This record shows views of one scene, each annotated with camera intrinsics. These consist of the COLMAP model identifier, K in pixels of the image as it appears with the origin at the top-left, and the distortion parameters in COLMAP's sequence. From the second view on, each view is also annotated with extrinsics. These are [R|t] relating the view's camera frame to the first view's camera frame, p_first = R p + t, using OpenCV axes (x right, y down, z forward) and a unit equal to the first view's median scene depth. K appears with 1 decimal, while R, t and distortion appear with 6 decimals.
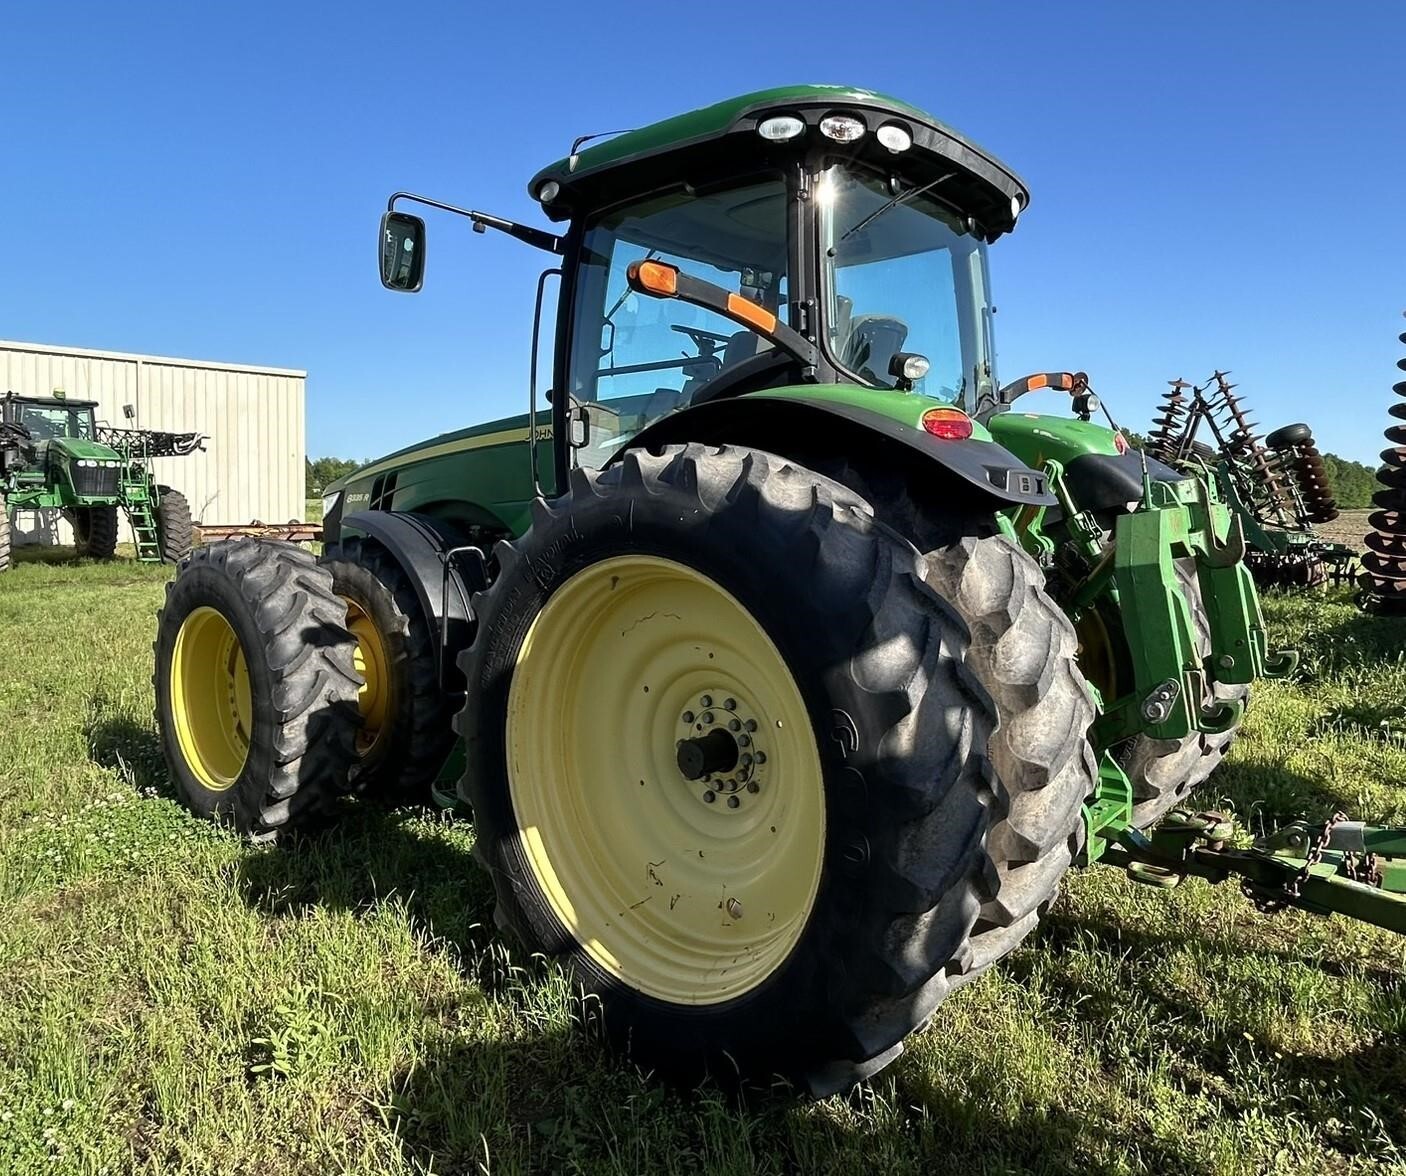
lens RADIAL K [[972.9, 0, 732.5], [0, 972.9, 523.4], [0, 0, 1]] dist [0.005200, -0.007270]
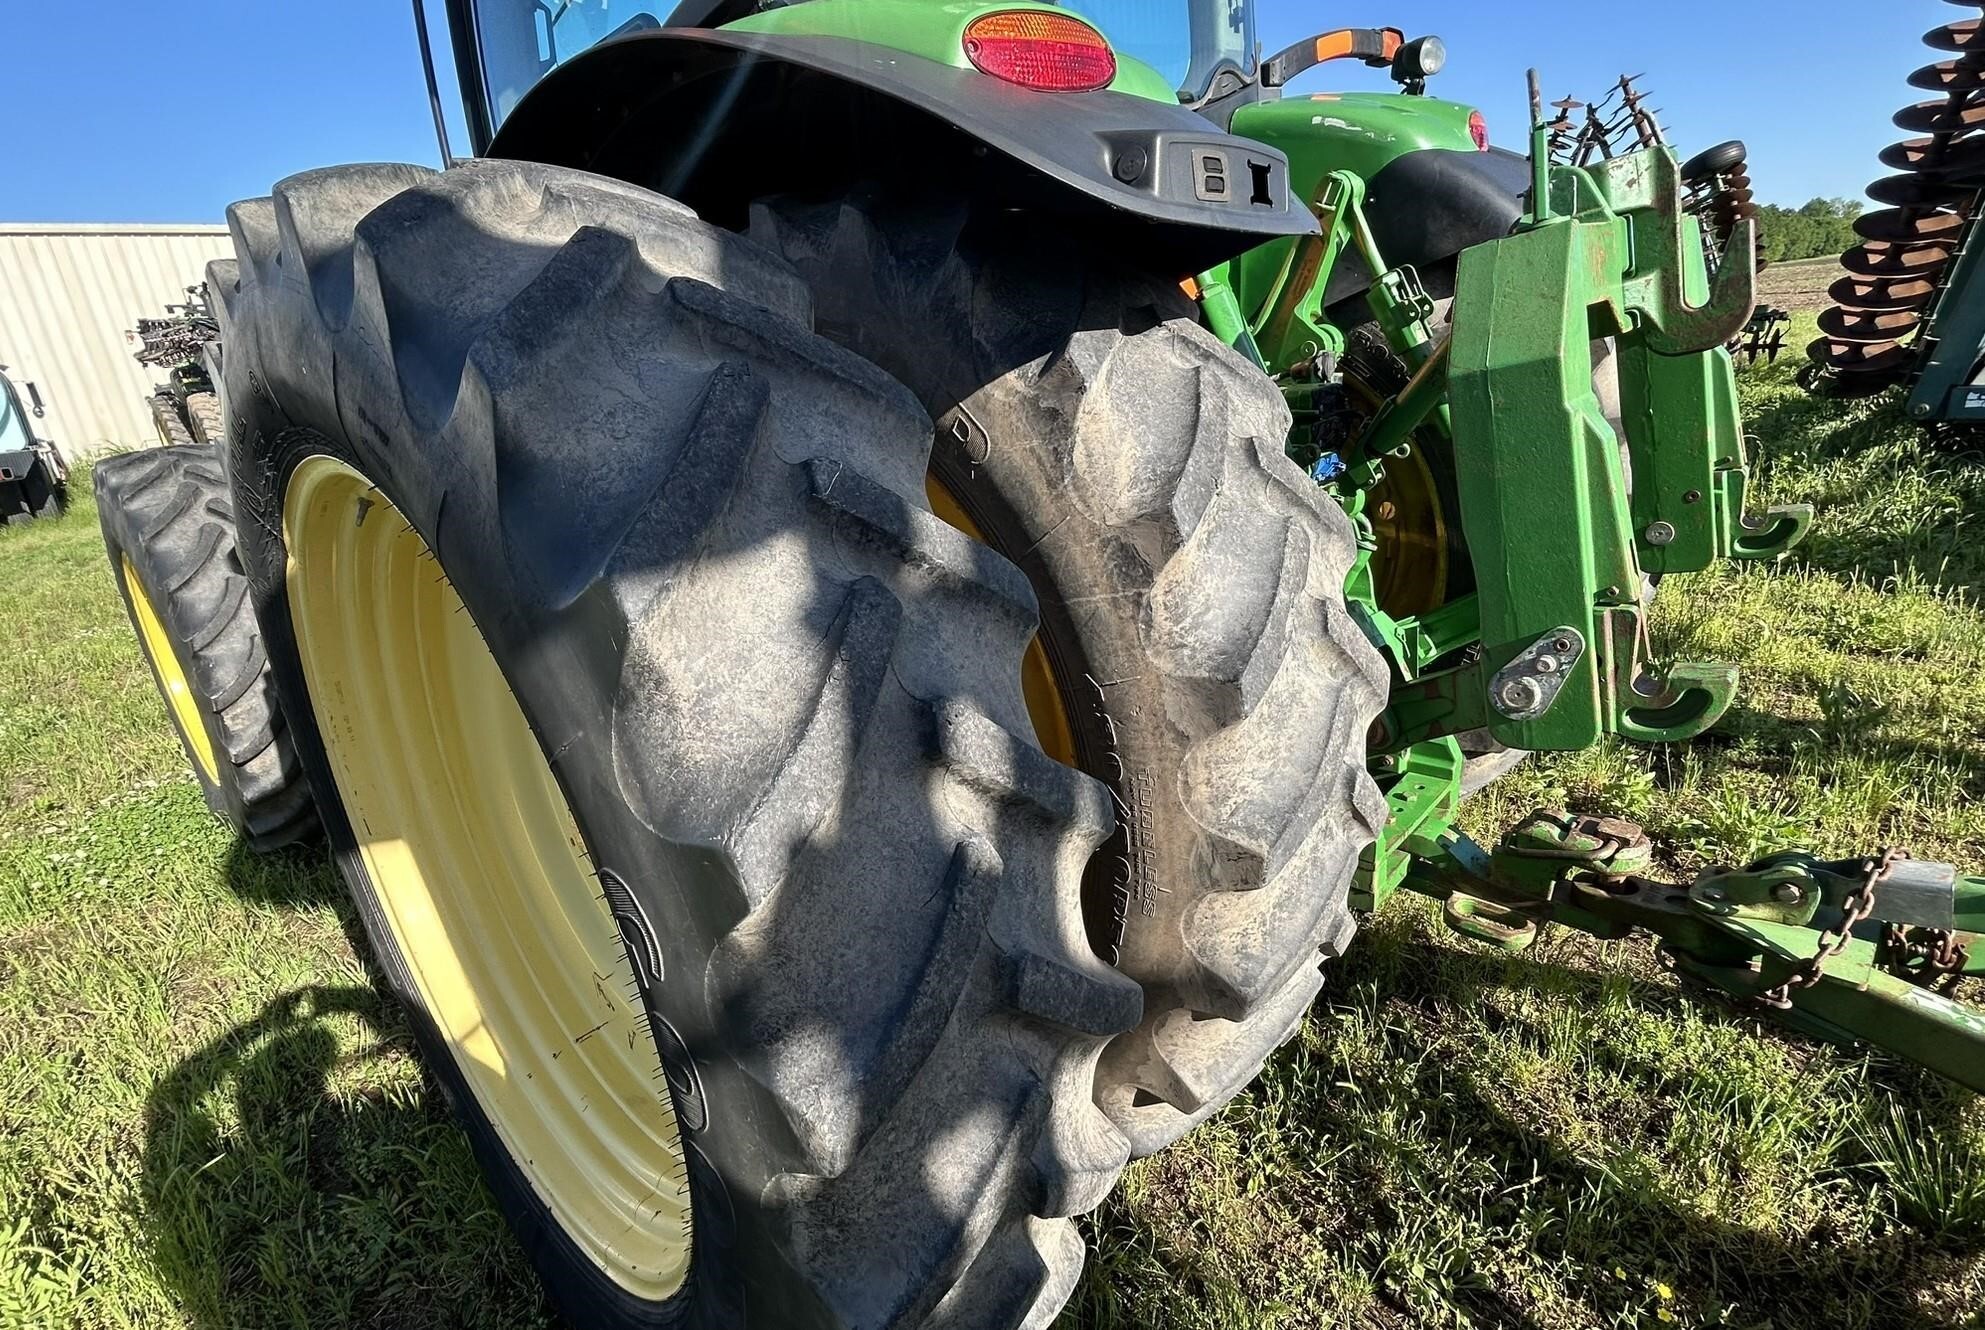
lens RADIAL K [[968.5, 0, 959.2], [0, 968.5, 668.1], [0, 0, 1]] dist [-0.003443, 0.006215]
pose [[0.991813, -0.064283, -0.110342, 0.197865], [0.094834, 0.949437, 0.299293, 0.017363], [0.085523, -0.307307, 0.947760, 0.487444]]
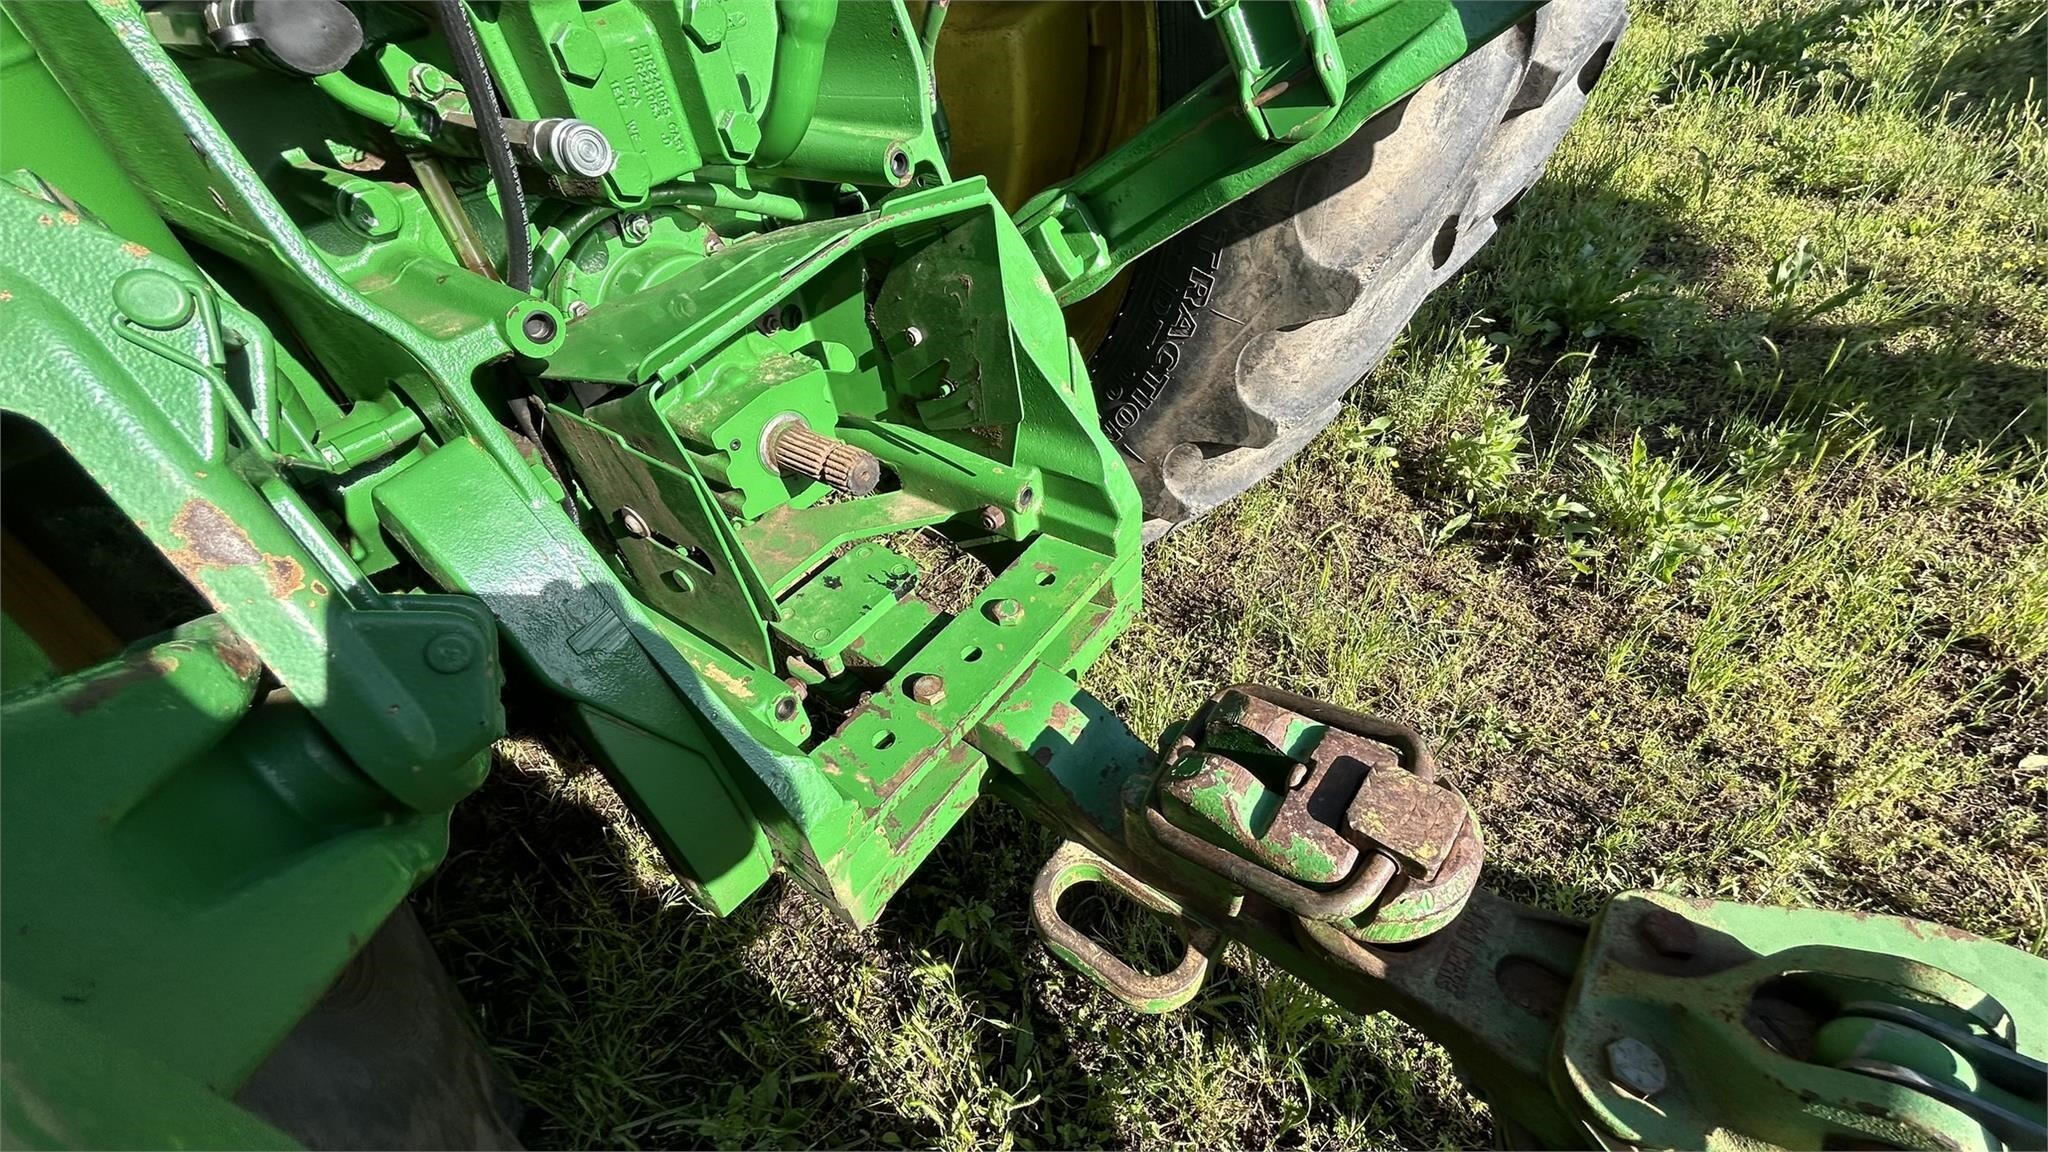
lens RADIAL K [[830.3, 0, 1017.6], [0, 830.3, 576.0], [0, 0, 1]] dist [-0.003438, -0.000007]
pose [[0.992940, -0.103973, -0.057095, 0.438727], [0.116351, 0.760068, 0.639342, 0.151720], [-0.023078, -0.641472, 0.766800, 0.914908]]
